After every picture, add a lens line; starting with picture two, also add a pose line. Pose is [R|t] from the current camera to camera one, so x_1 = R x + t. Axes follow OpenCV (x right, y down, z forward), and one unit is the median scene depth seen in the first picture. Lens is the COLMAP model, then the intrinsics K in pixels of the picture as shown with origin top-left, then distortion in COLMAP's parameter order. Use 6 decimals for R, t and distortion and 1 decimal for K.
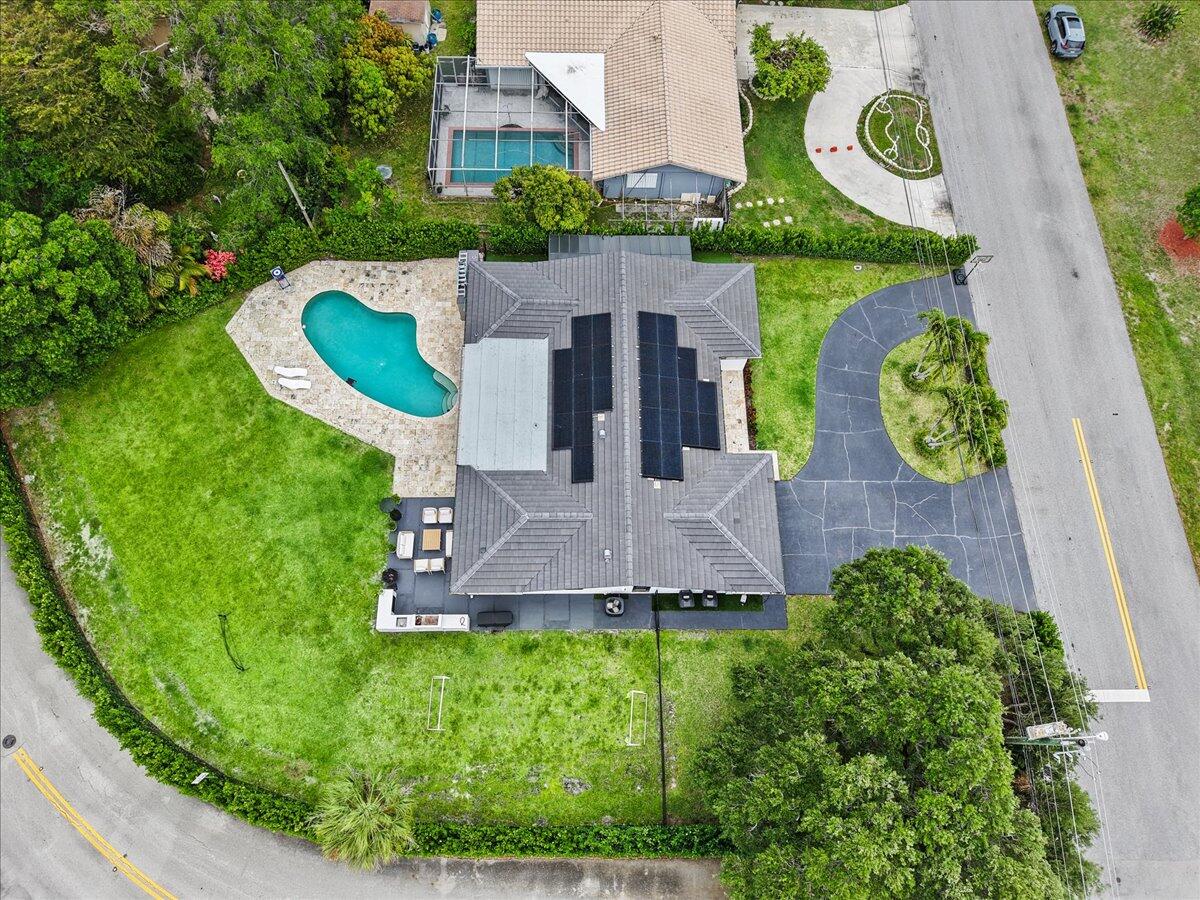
lens RADIAL K [[810.8, 0, 598.8], [0, 810.8, 451.5], [0, 0, 1]] dist [0.034752, -0.029496]
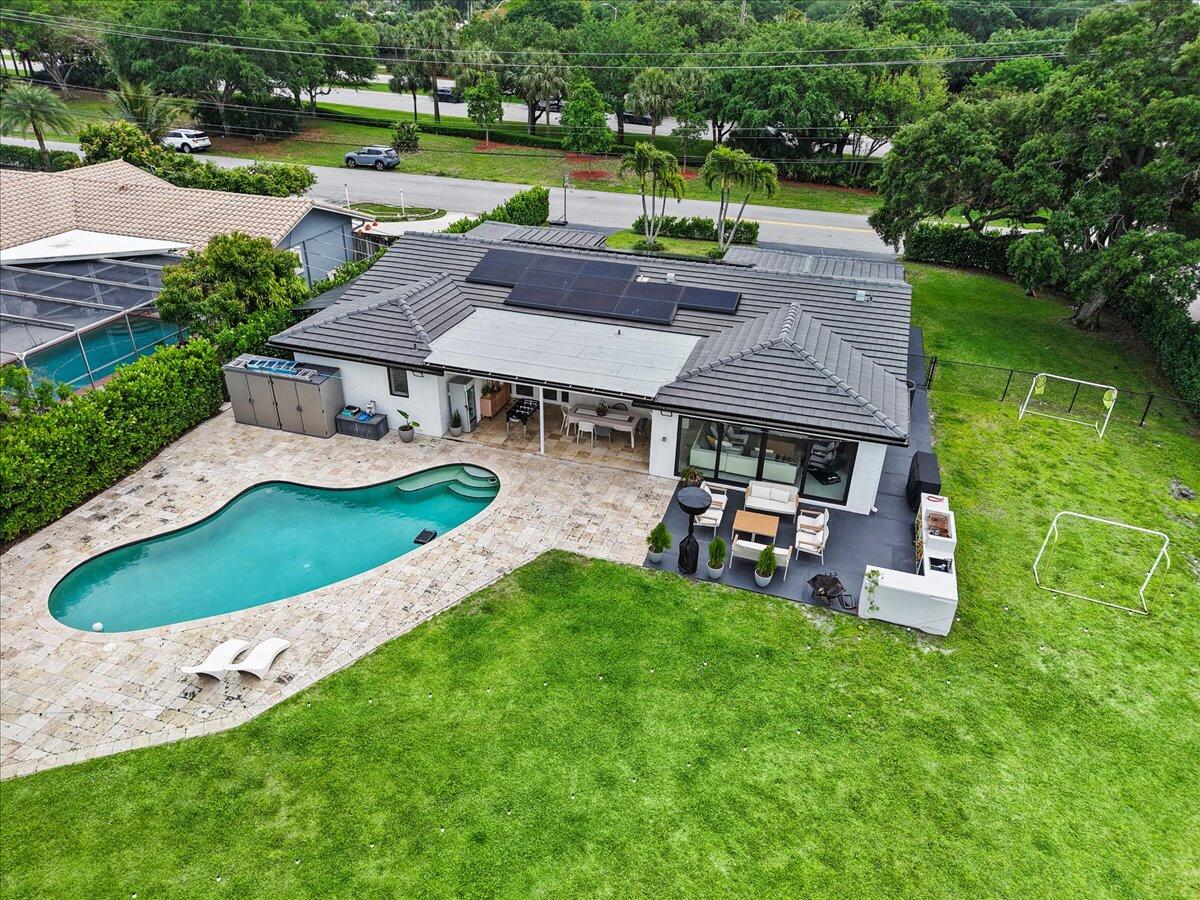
lens RADIAL K [[810.8, 0, 598.8], [0, 810.8, 451.5], [0, 0, 1]] dist [0.034752, -0.029496]
pose [[0.311321, -0.483470, 0.818130, -0.583185], [0.880967, 0.469648, -0.057696, 0.029640], [-0.356338, 0.738707, 0.572132, 0.671320]]
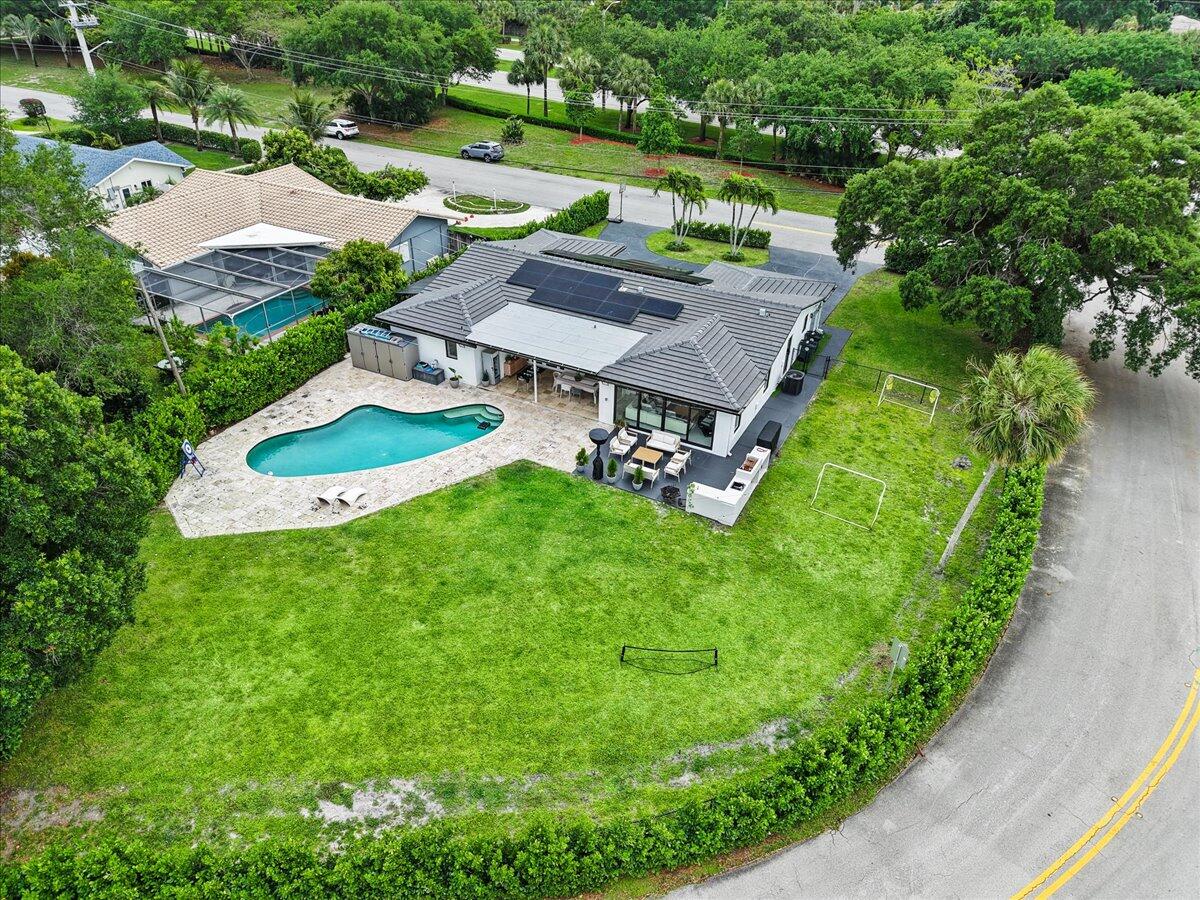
lens RADIAL K [[805.3, 0, 600.6], [0, 805.3, 452.4], [0, 0, 1]] dist [0.110237, -0.206747]
pose [[0.464262, -0.494156, 0.735031, -0.769150], [0.821820, 0.549794, -0.149458, 0.177446], [-0.330261, 0.673451, 0.661356, 0.448806]]
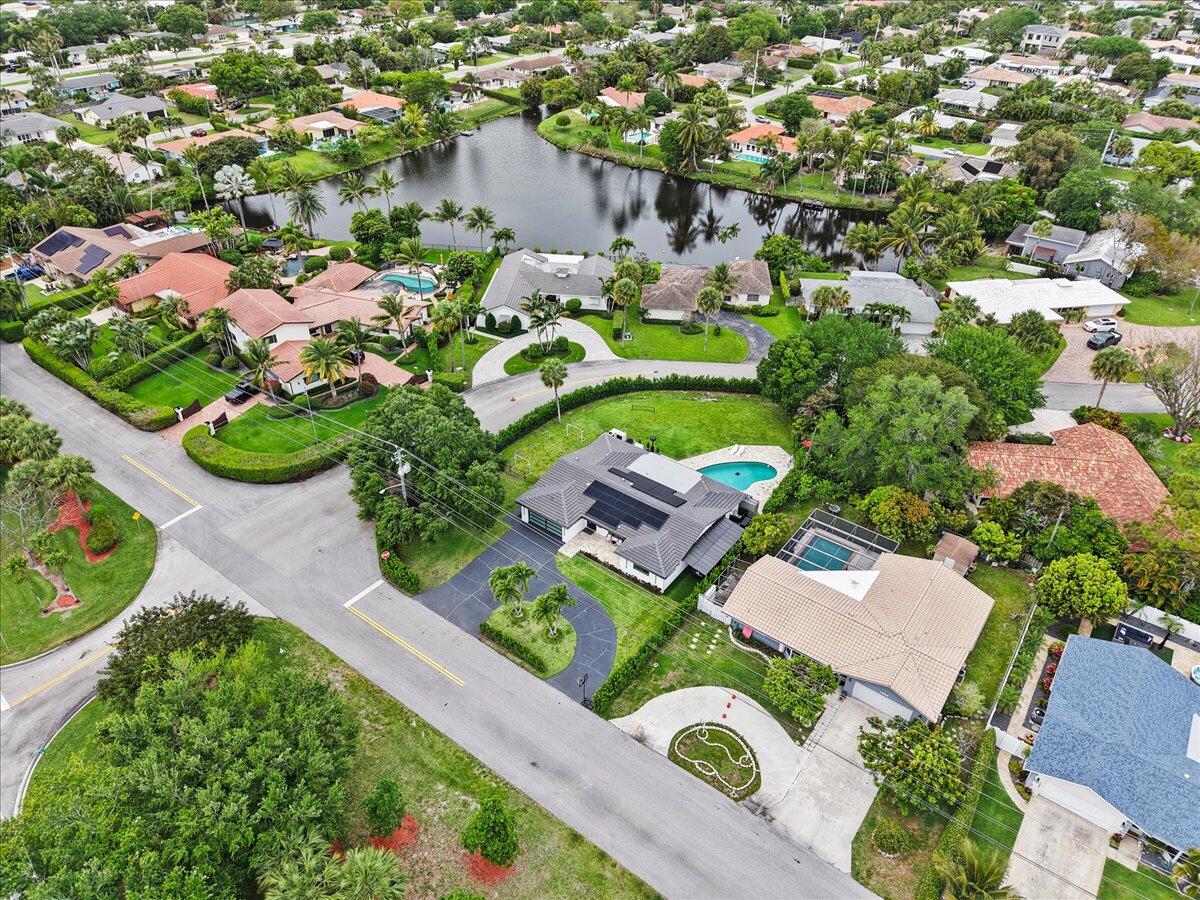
lens RADIAL K [[805.3, 0, 600.6], [0, 805.3, 452.4], [0, 0, 1]] dist [0.110237, -0.206747]
pose [[-0.602176, 0.427157, -0.674478, 1.299833], [-0.755909, -0.033232, 0.653832, -1.228047], [0.256875, 0.903566, 0.342904, 0.181356]]
